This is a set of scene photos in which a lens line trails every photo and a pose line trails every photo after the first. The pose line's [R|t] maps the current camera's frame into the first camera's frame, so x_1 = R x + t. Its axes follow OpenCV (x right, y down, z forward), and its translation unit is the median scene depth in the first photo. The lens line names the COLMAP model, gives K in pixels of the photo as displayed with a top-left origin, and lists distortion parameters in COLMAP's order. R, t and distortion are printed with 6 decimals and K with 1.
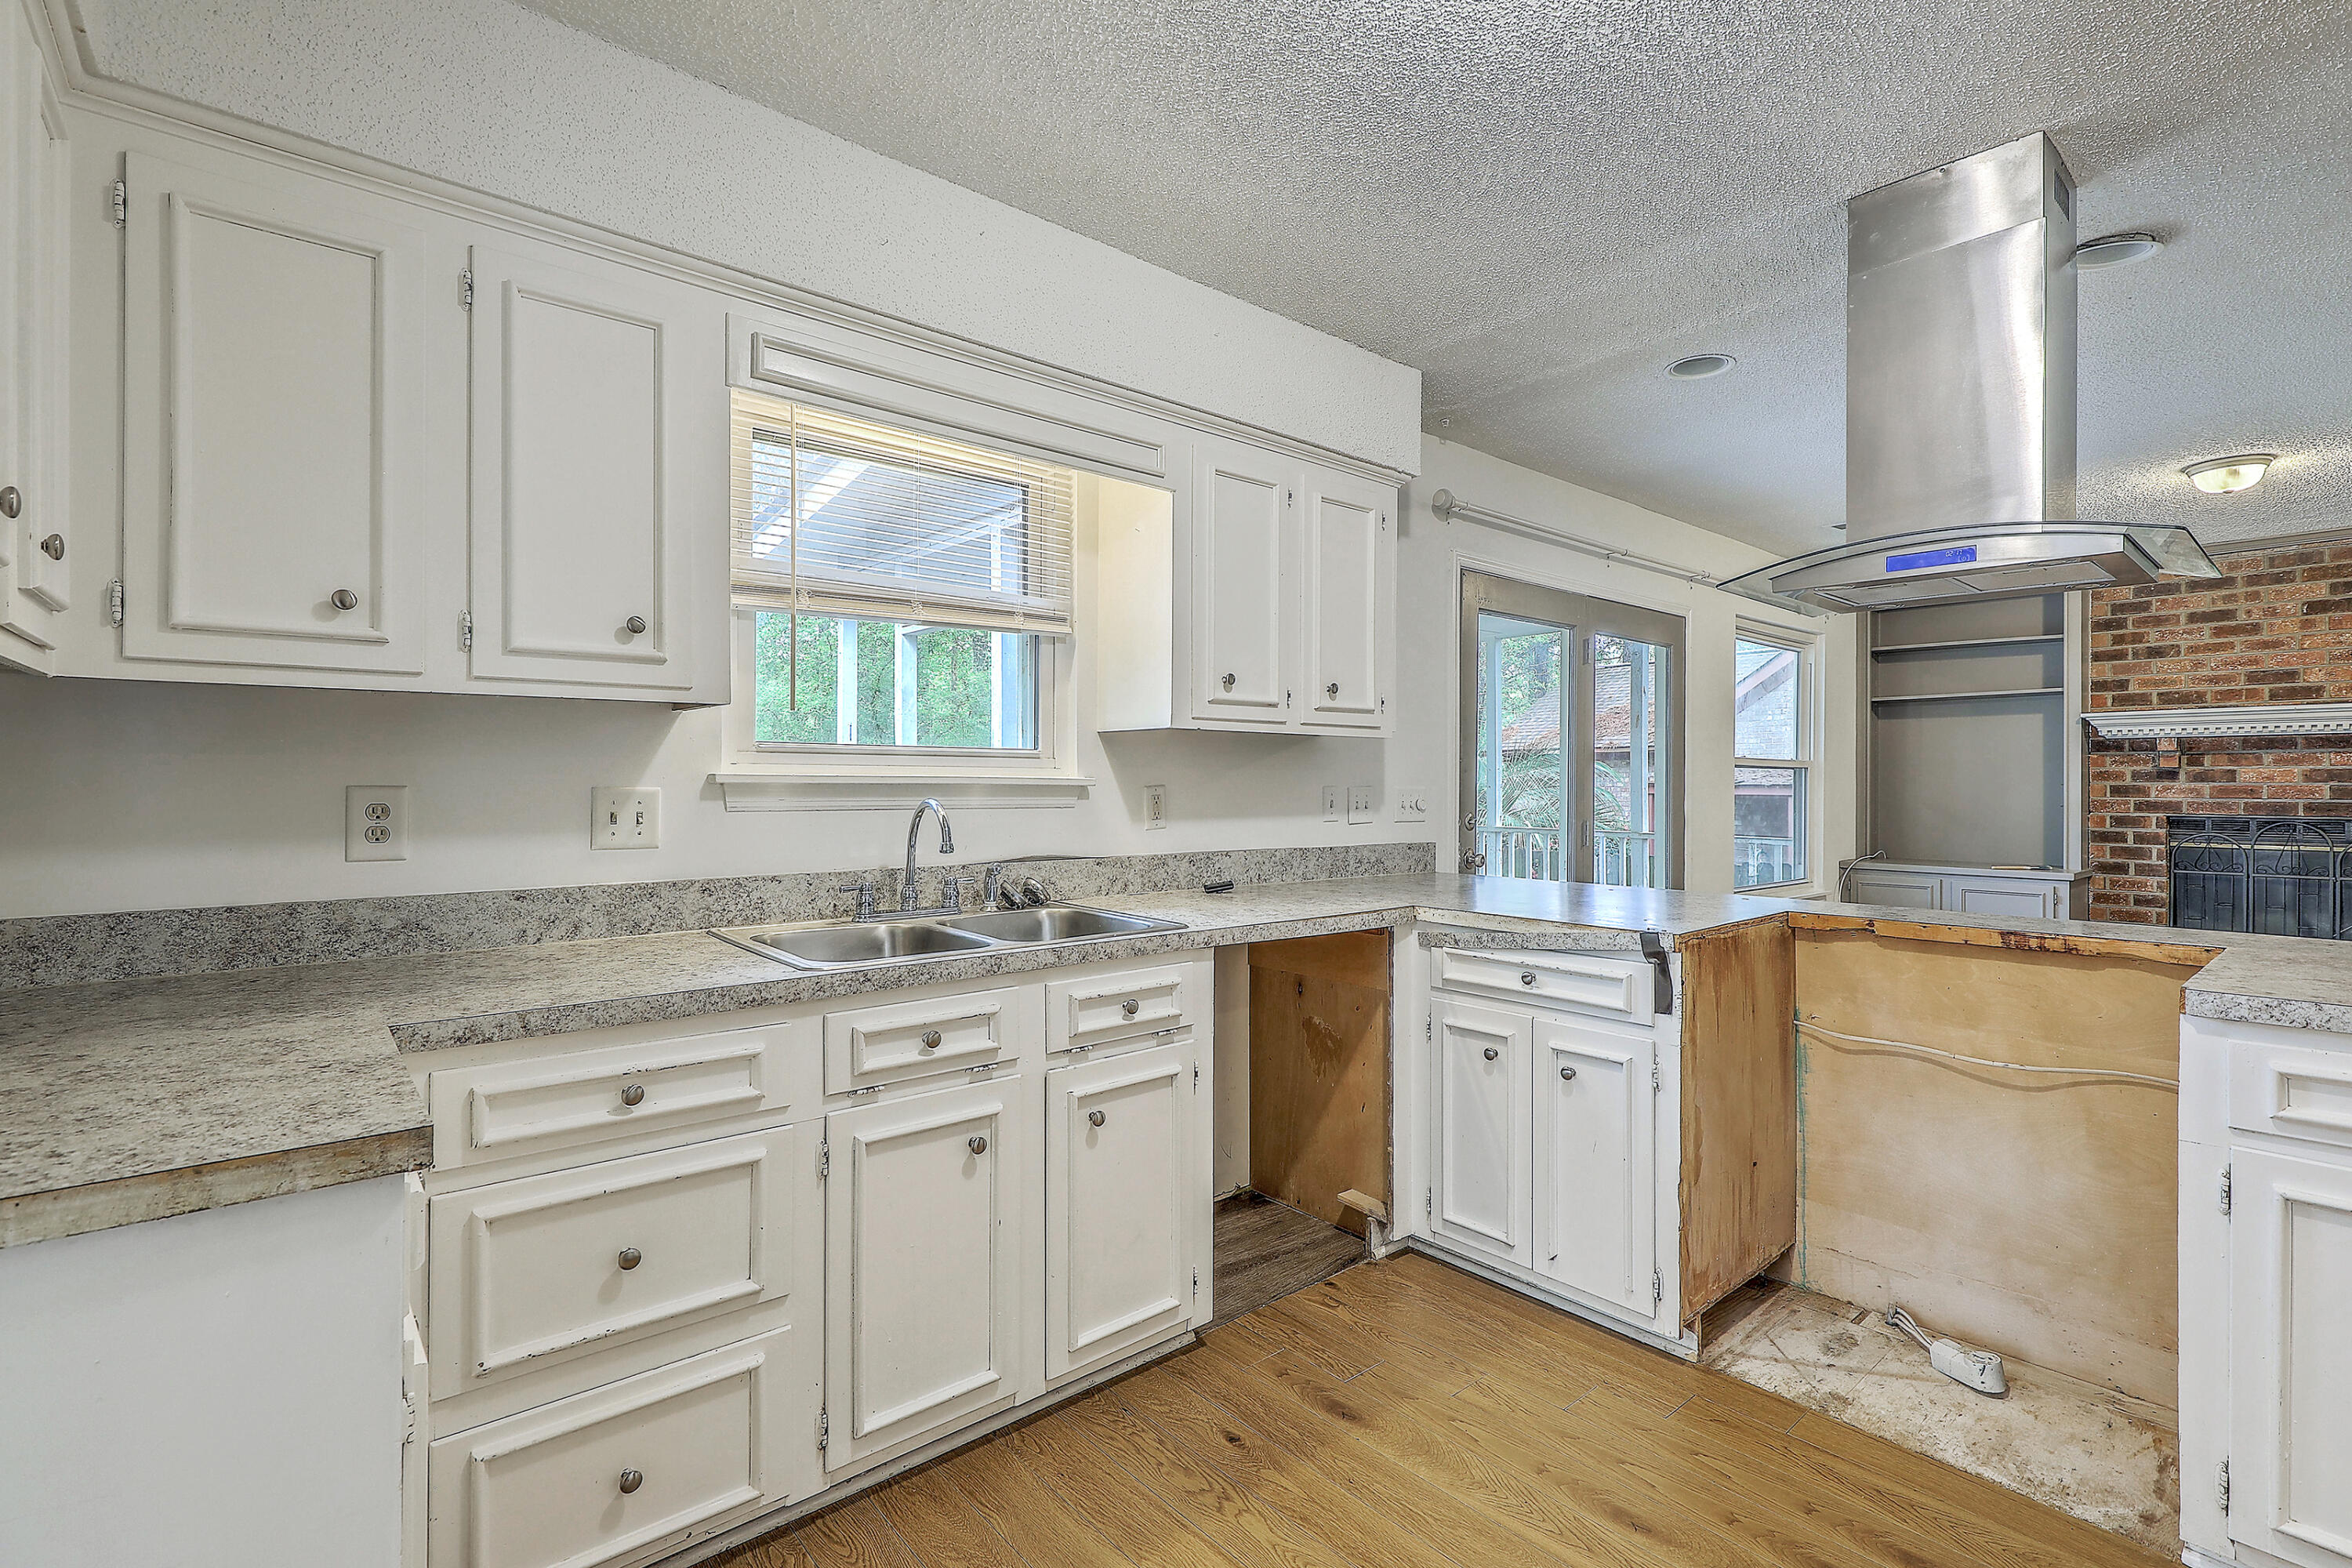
lens RADIAL K [[1054.2, 0, 1192.1], [0, 1054.2, 781.0], [0, 0, 1]] dist [-0.001342, -0.001467]
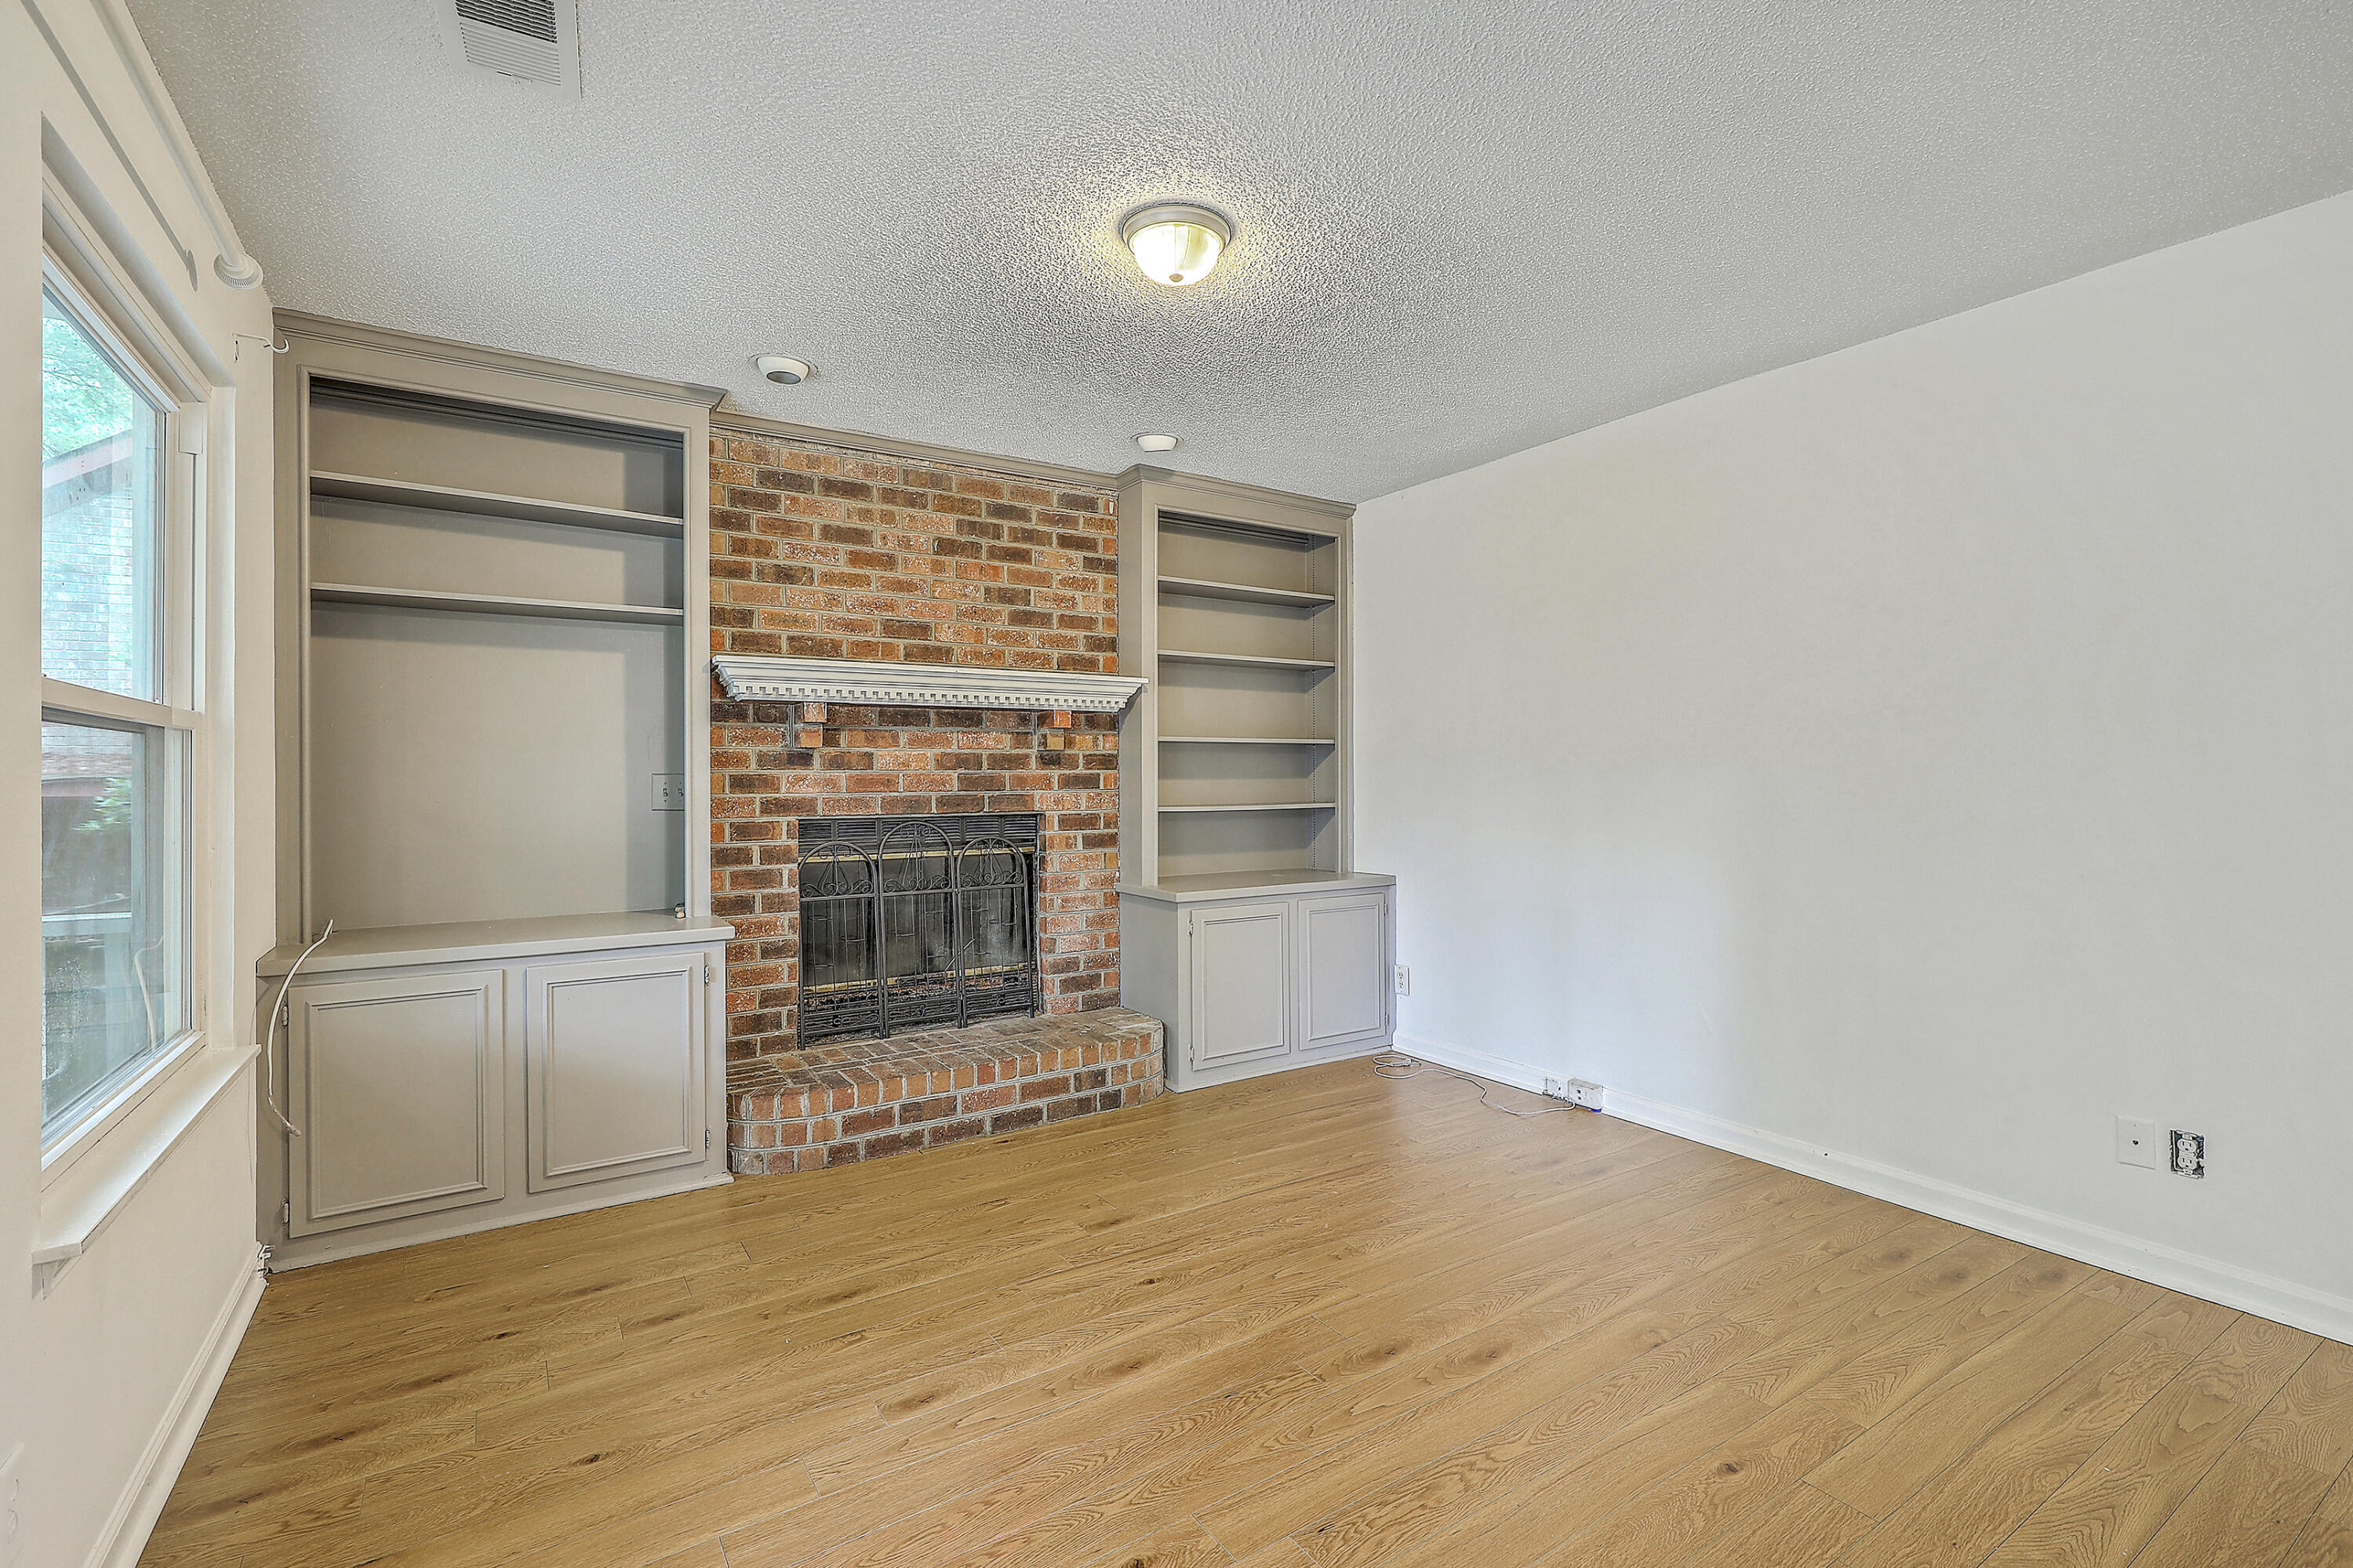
lens RADIAL K [[1054.7, 0, 1192.6], [0, 1054.7, 781.0], [0, 0, 1]] dist [-0.001342, -0.001467]
pose [[0.126388, -0.005133, 0.991968, 0.289522], [0.005162, 0.999976, 0.004517, 0.006644], [-0.991967, 0.004550, 0.126412, 0.668191]]
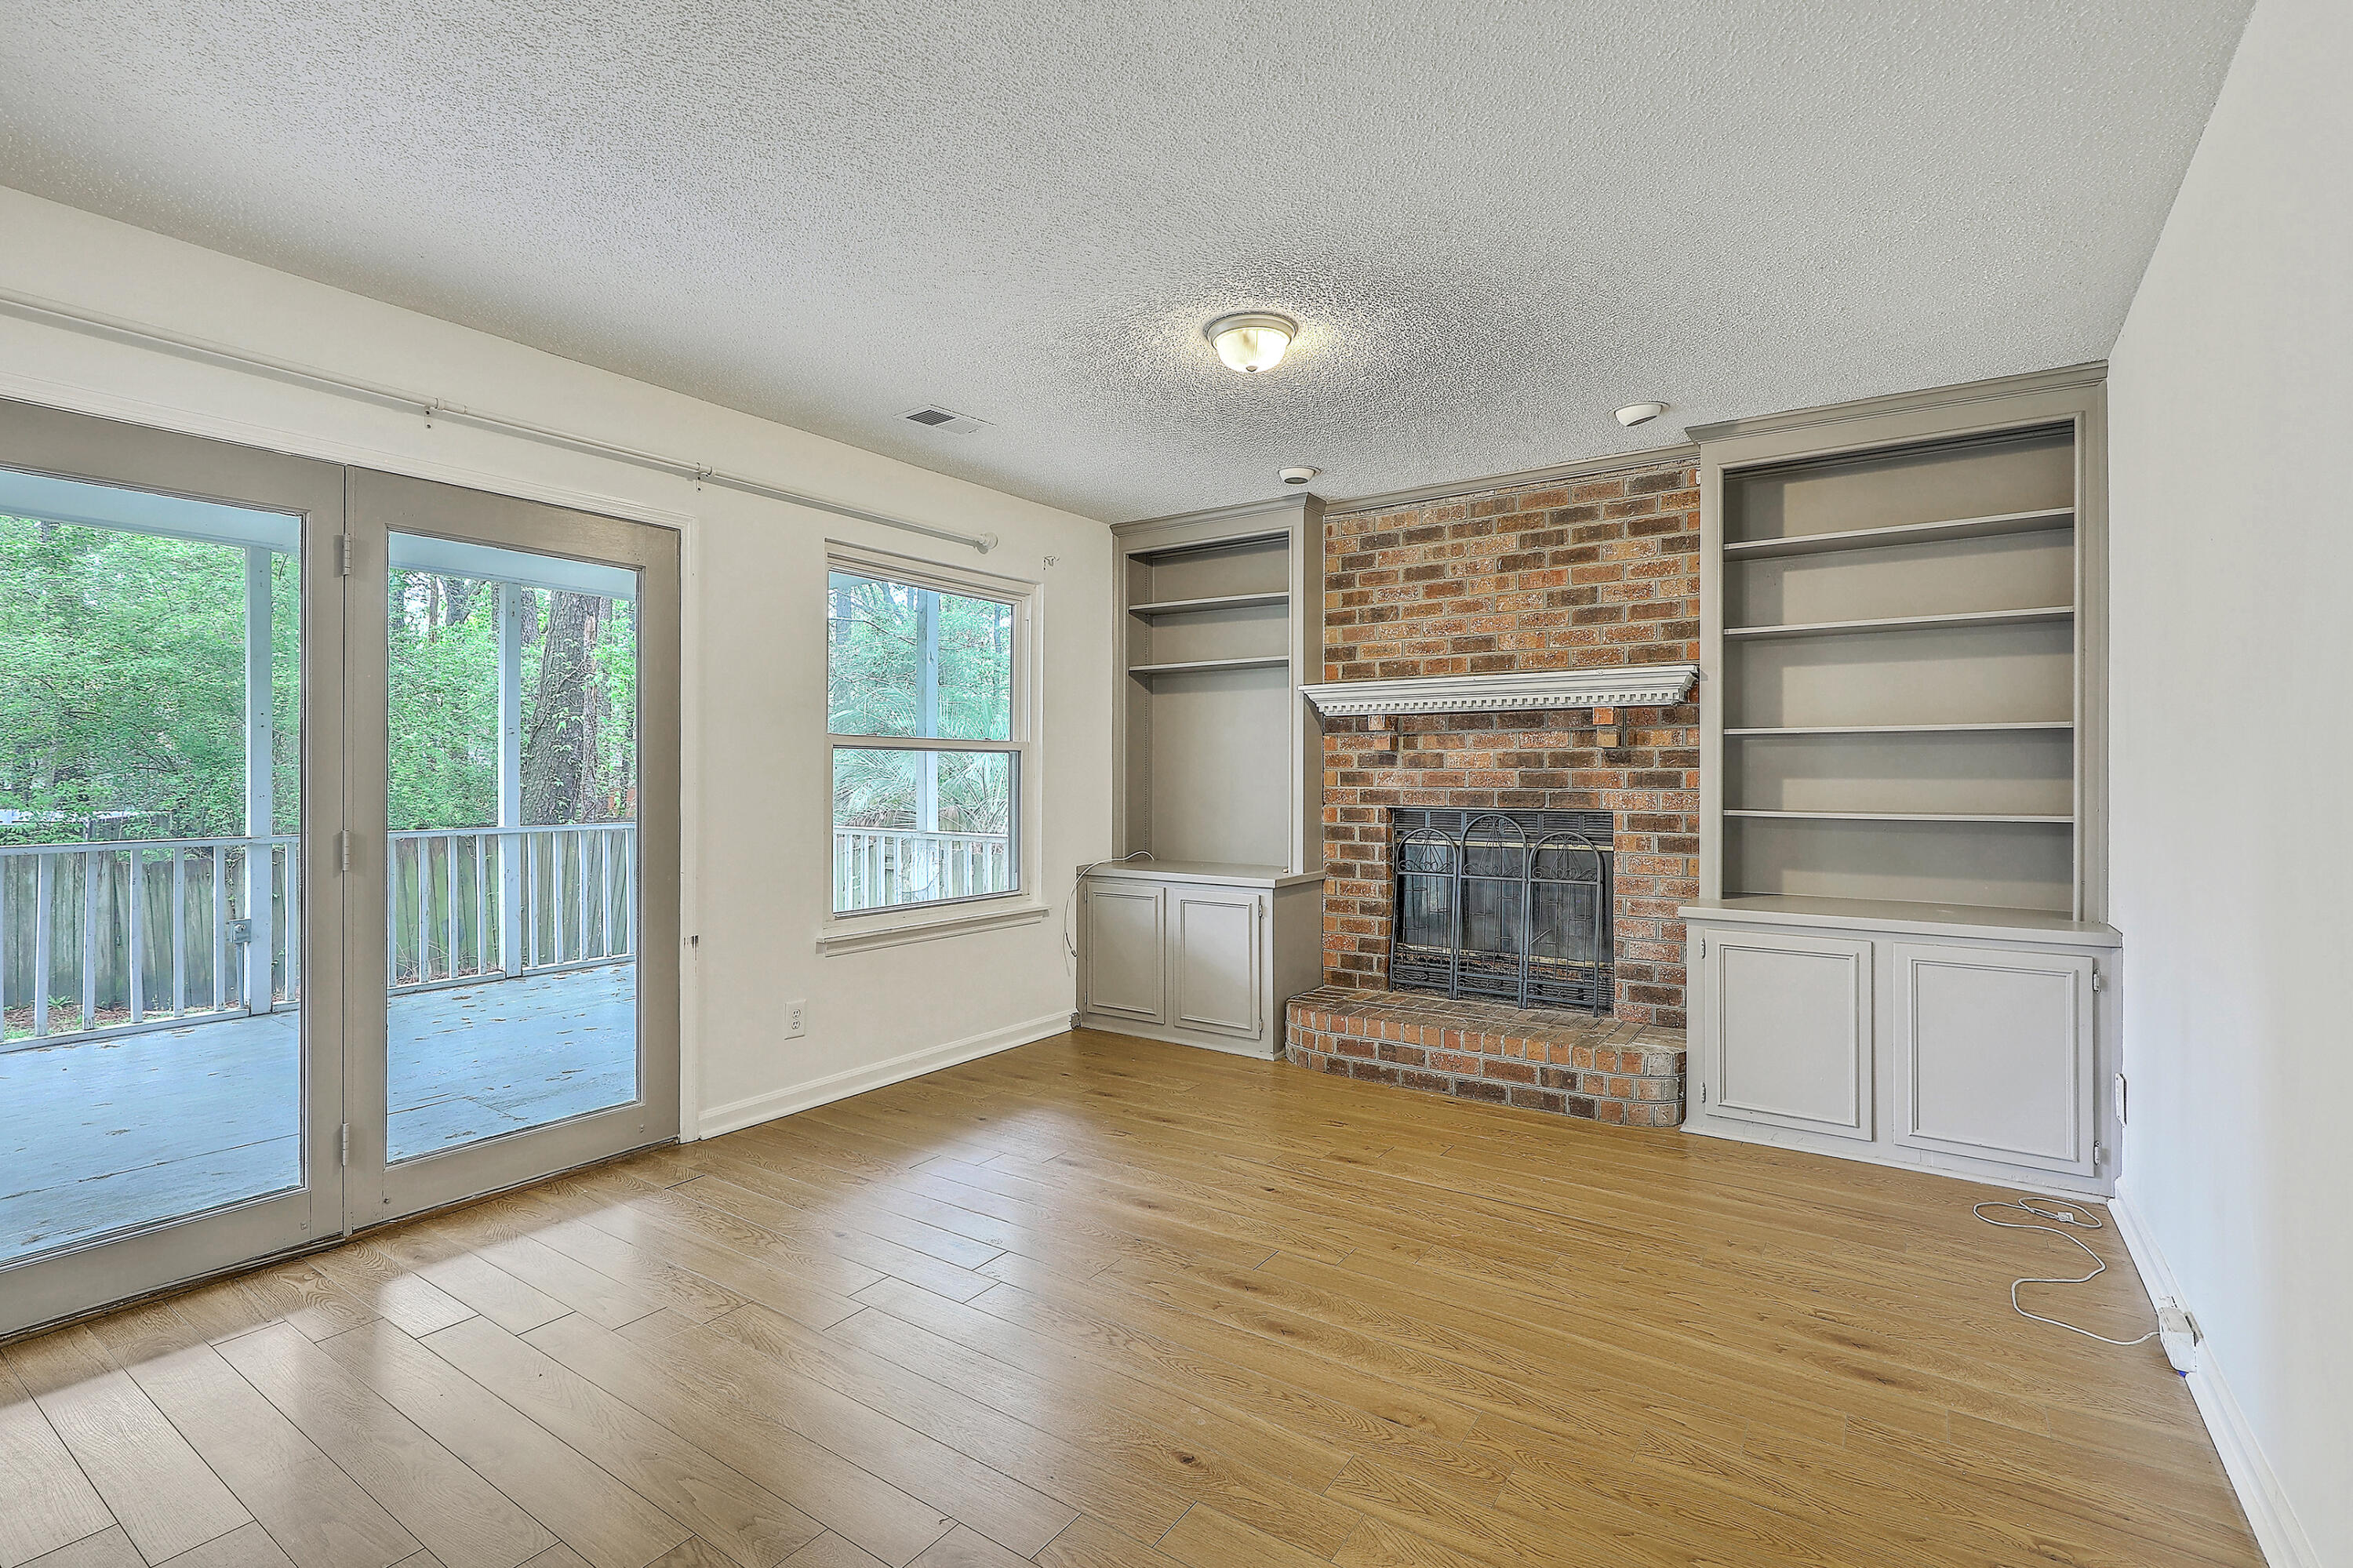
lens RADIAL K [[1054.7, 0, 1192.6], [0, 1054.7, 781.0], [0, 0, 1]] dist [-0.001342, -0.001467]
pose [[0.963292, 0.001742, 0.268451, 0.550644], [-0.002626, 0.999992, 0.002932, 0.009441], [-0.268444, -0.003530, 0.963289, 0.224038]]
